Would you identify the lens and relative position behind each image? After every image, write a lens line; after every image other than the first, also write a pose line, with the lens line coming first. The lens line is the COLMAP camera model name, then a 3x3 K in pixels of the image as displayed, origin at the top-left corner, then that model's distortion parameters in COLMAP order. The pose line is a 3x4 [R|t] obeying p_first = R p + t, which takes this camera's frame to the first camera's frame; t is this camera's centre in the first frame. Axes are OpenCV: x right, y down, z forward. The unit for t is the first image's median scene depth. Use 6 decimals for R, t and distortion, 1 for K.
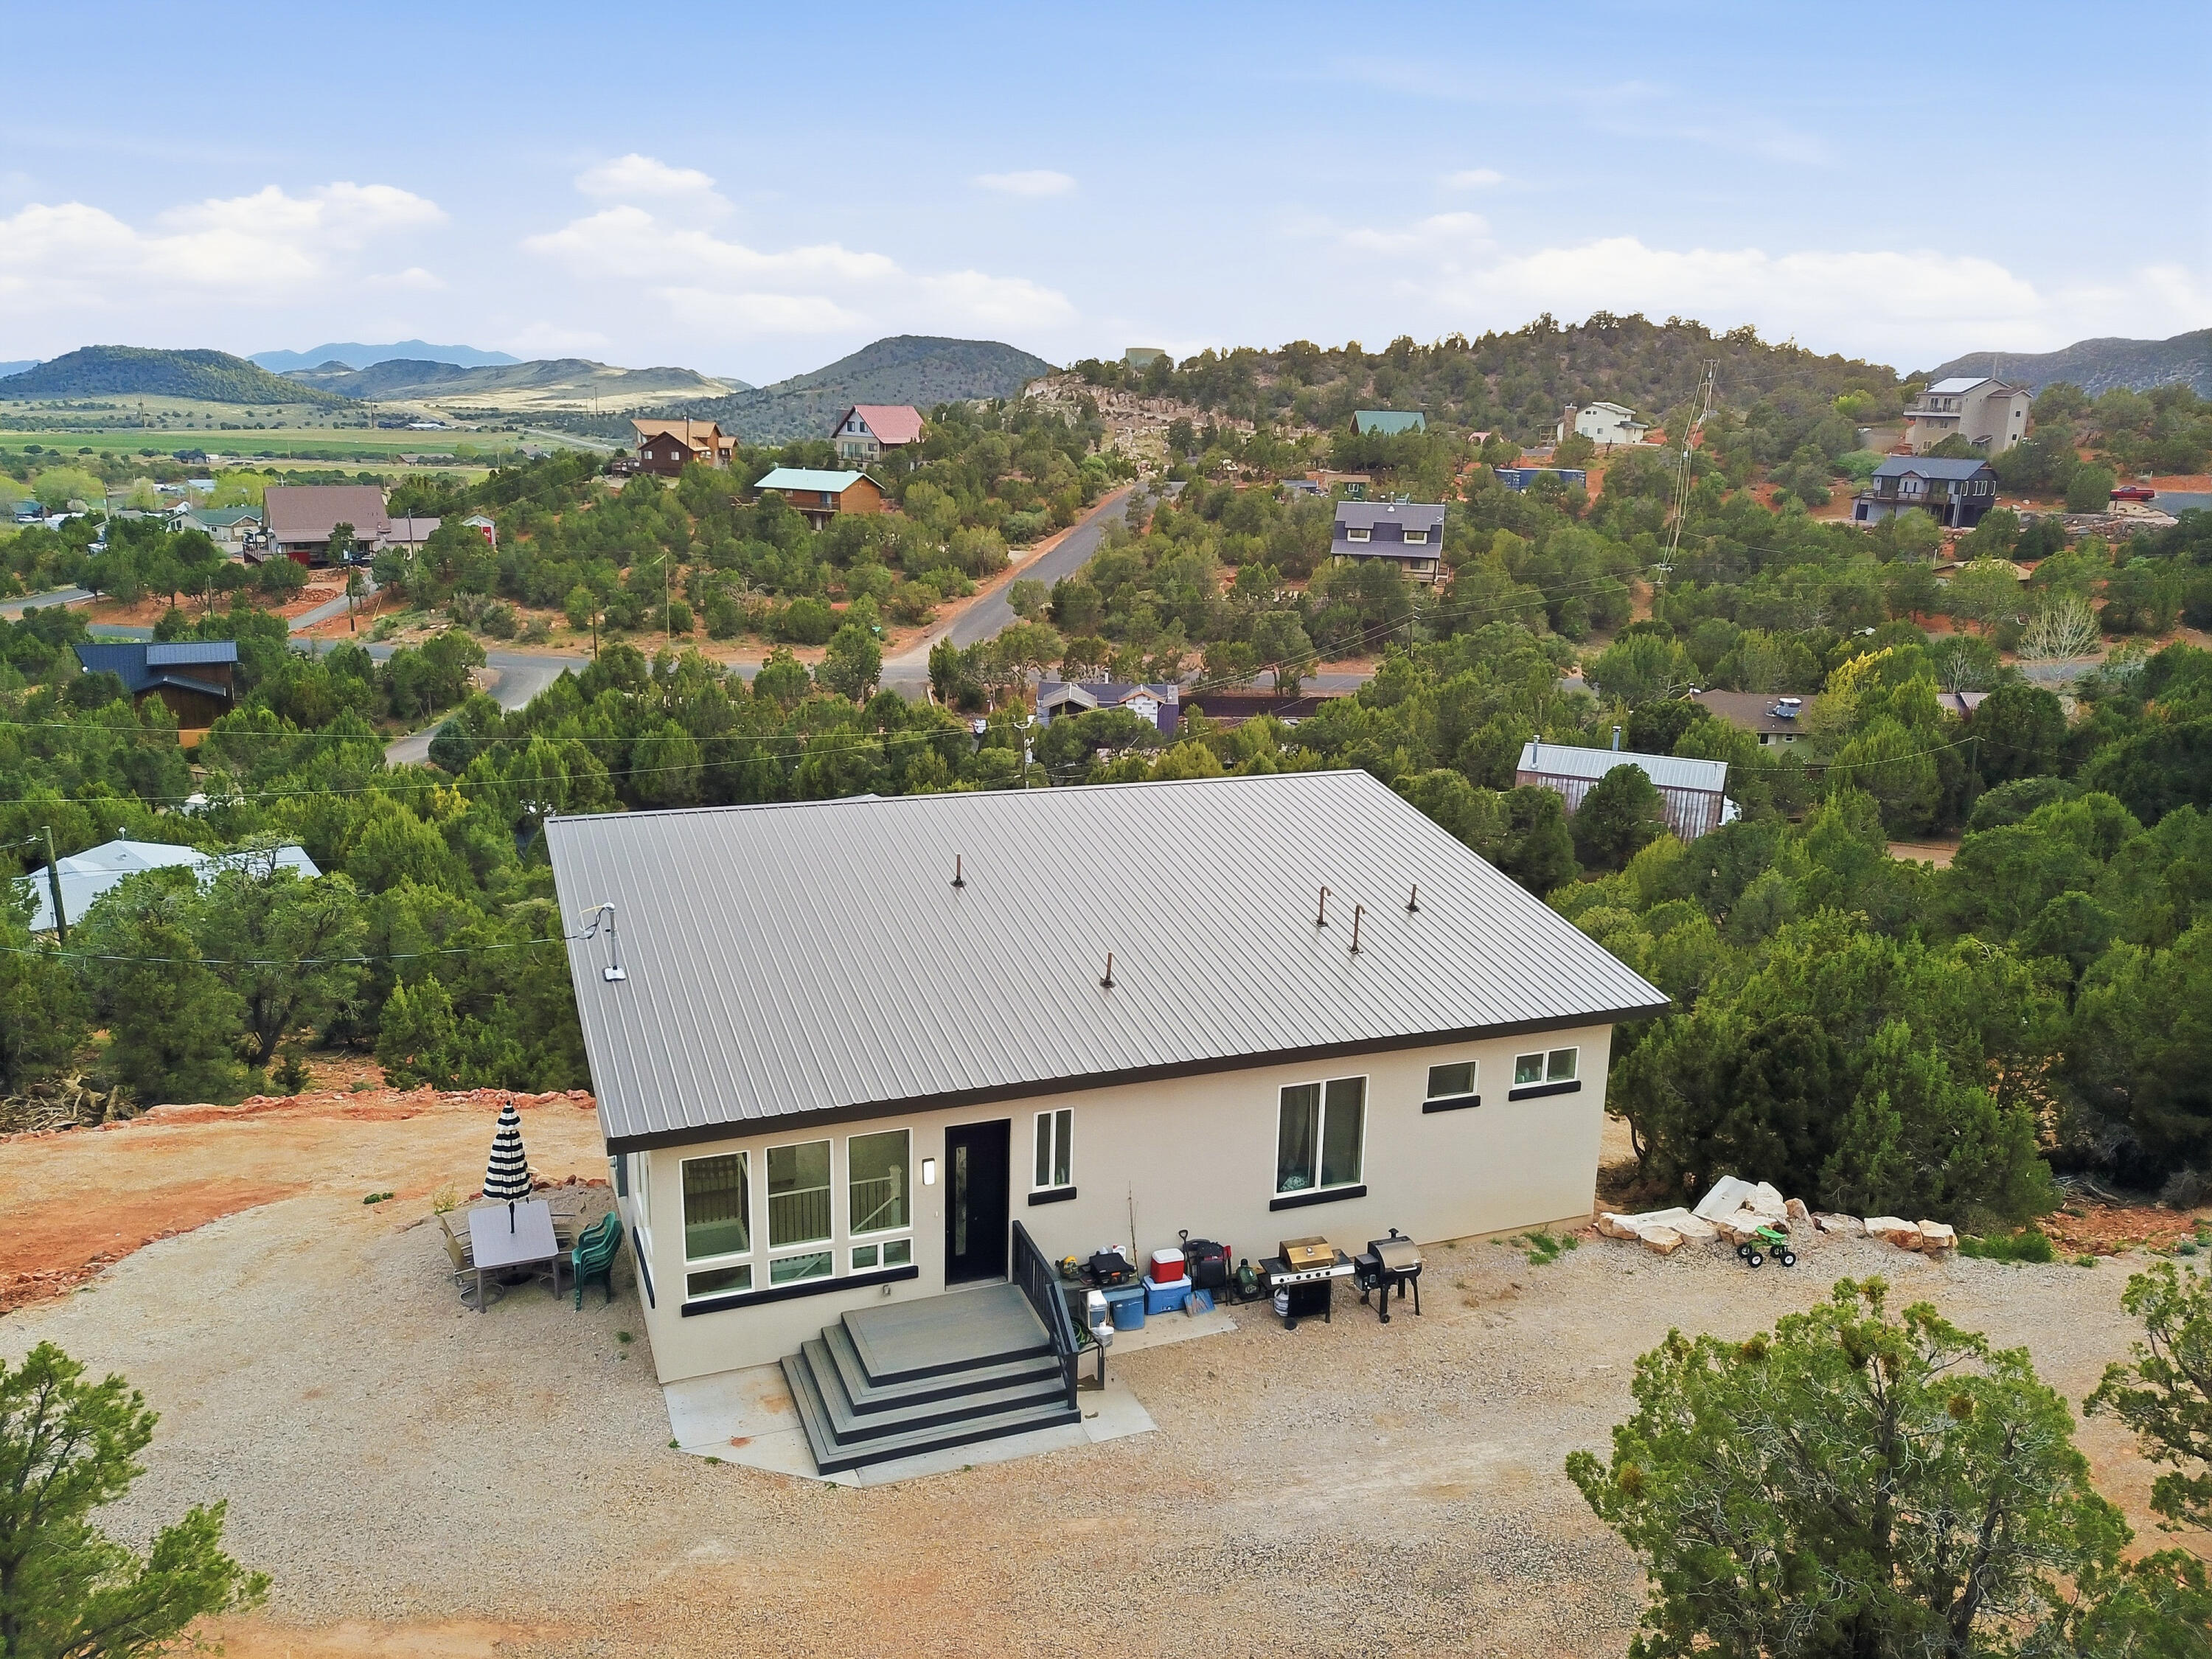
lens RADIAL K [[1691.4, 0, 967.7], [0, 1691.4, 831.2], [0, 0, 1]] dist [0.097220, -0.240014]
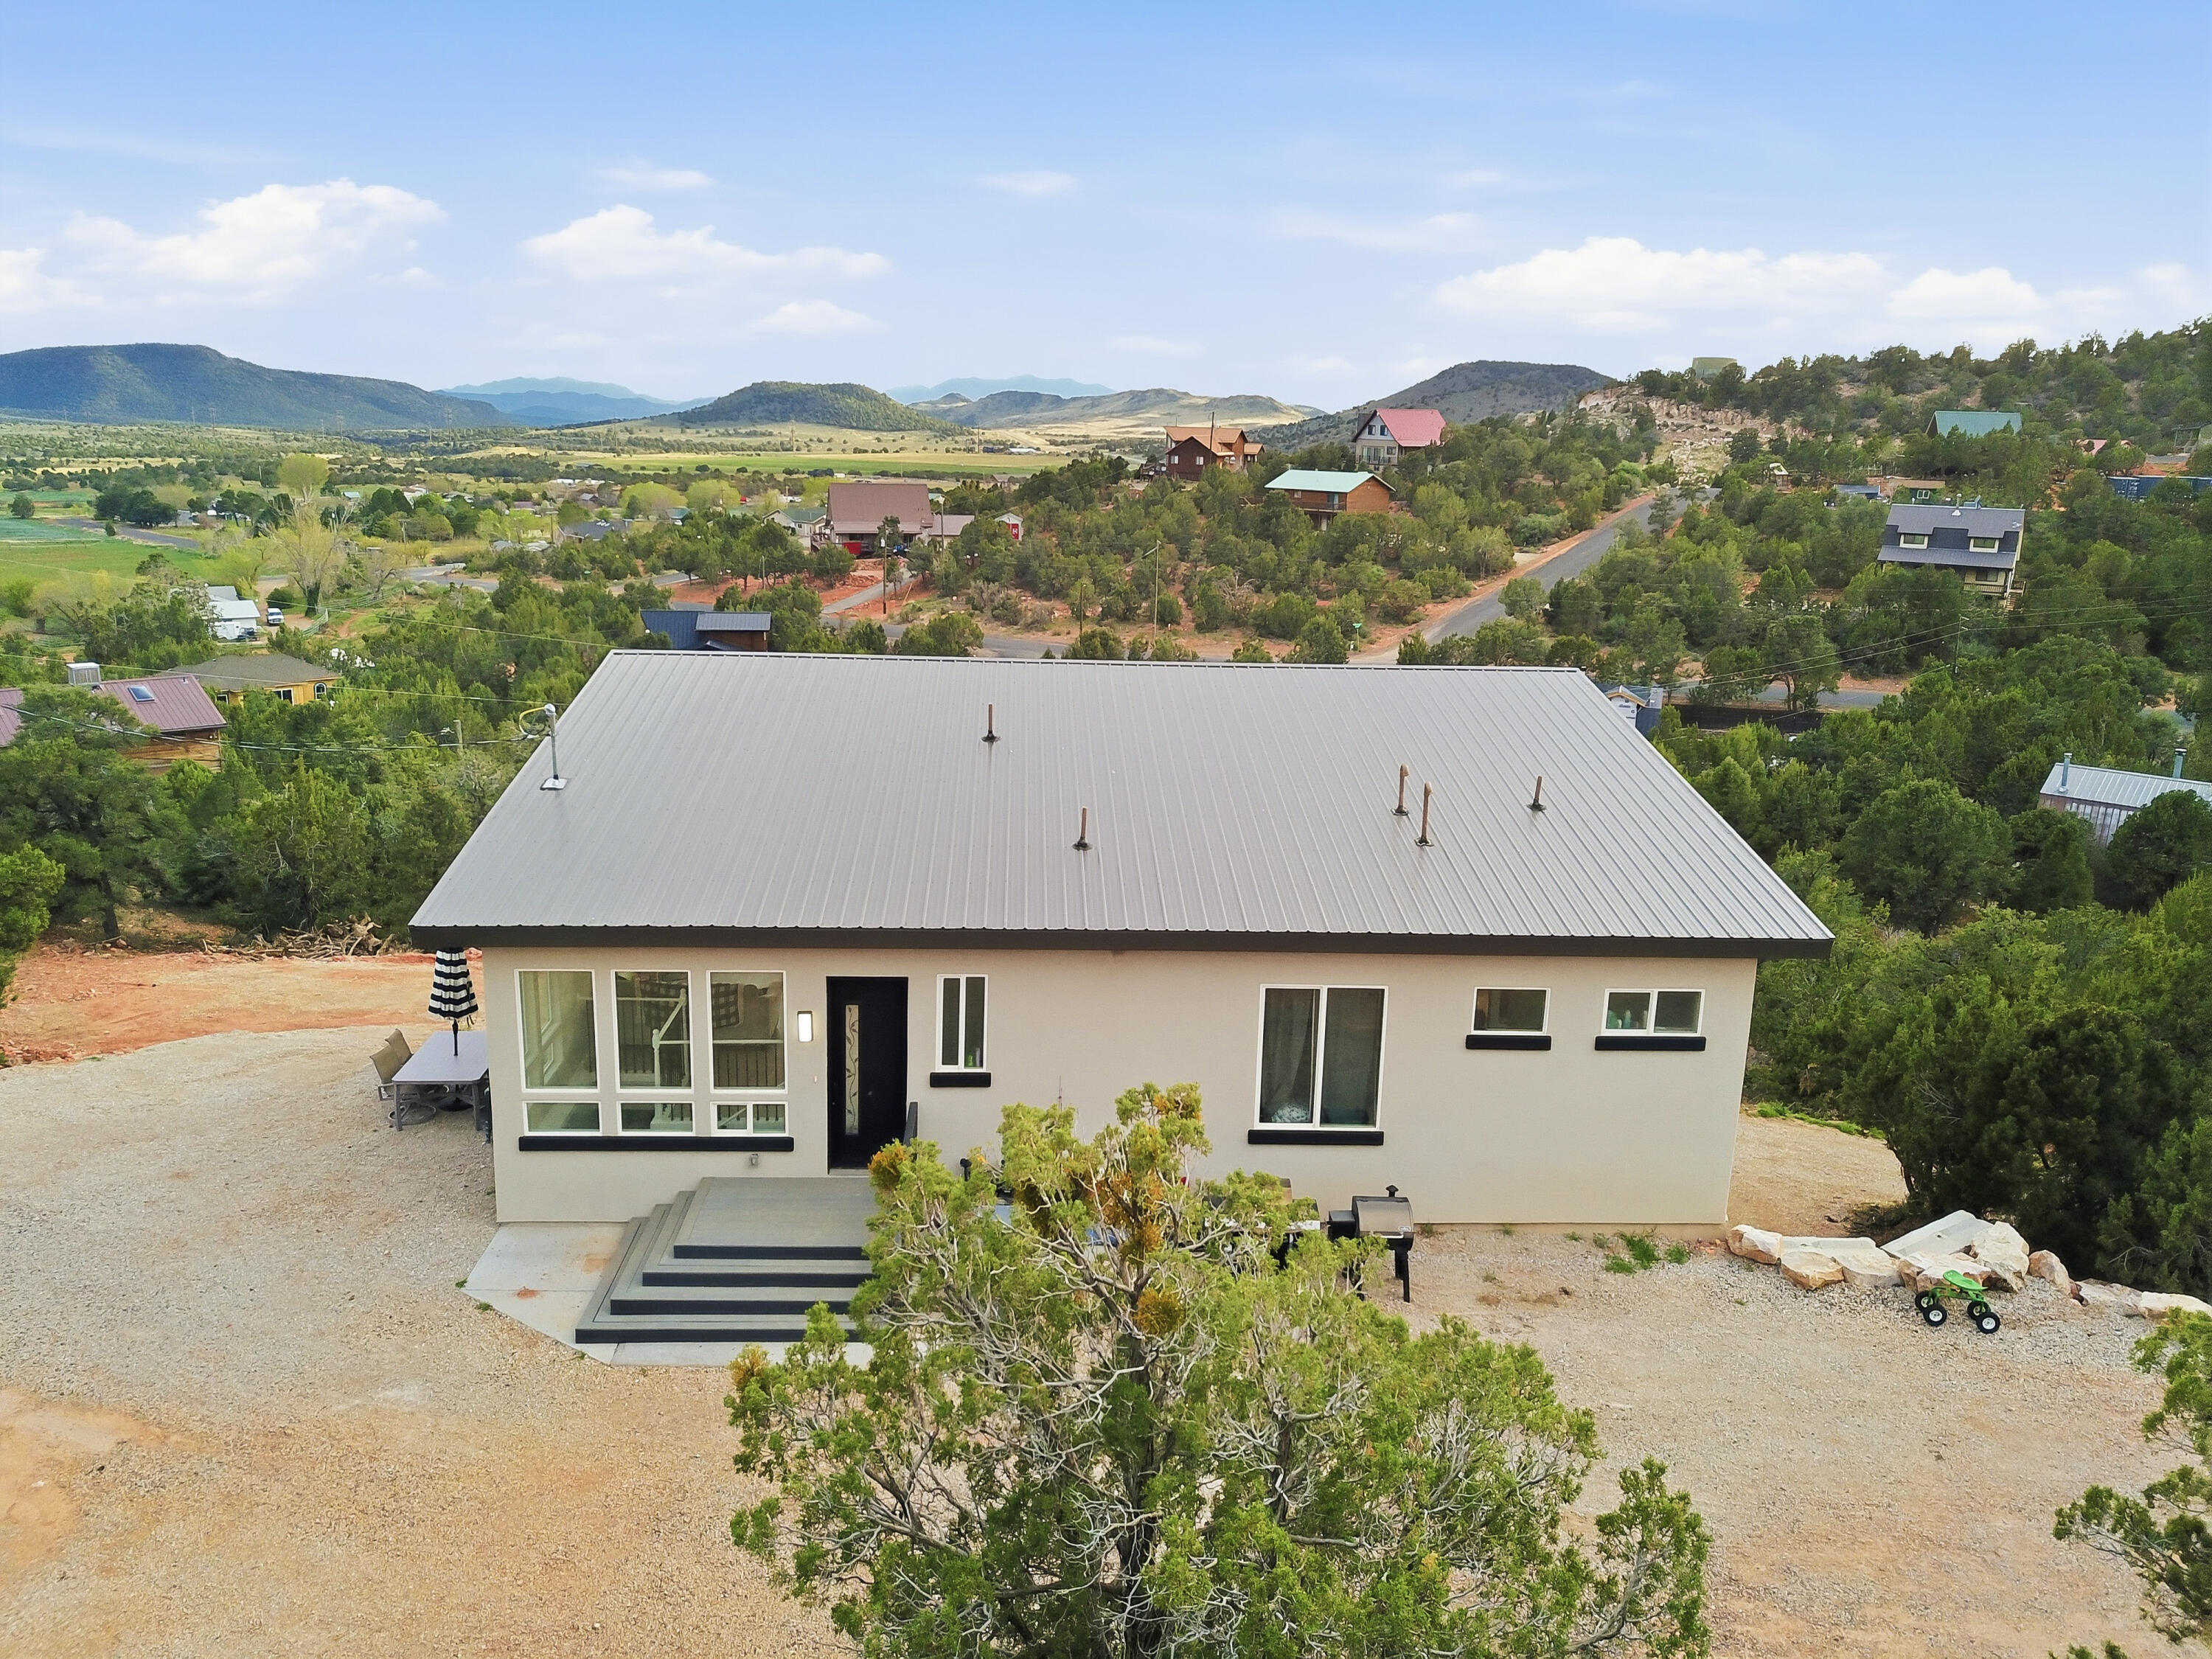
lens RADIAL K [[1648.6, 0, 1096.1], [0, 1648.6, 775.2], [0, 0, 1]] dist [0.018847, -0.004761]
pose [[0.948237, 0.068409, -0.310107, 0.097648], [-0.089617, 0.994476, -0.054648, 0.028960], [0.304656, 0.079610, 0.949130, 0.067085]]
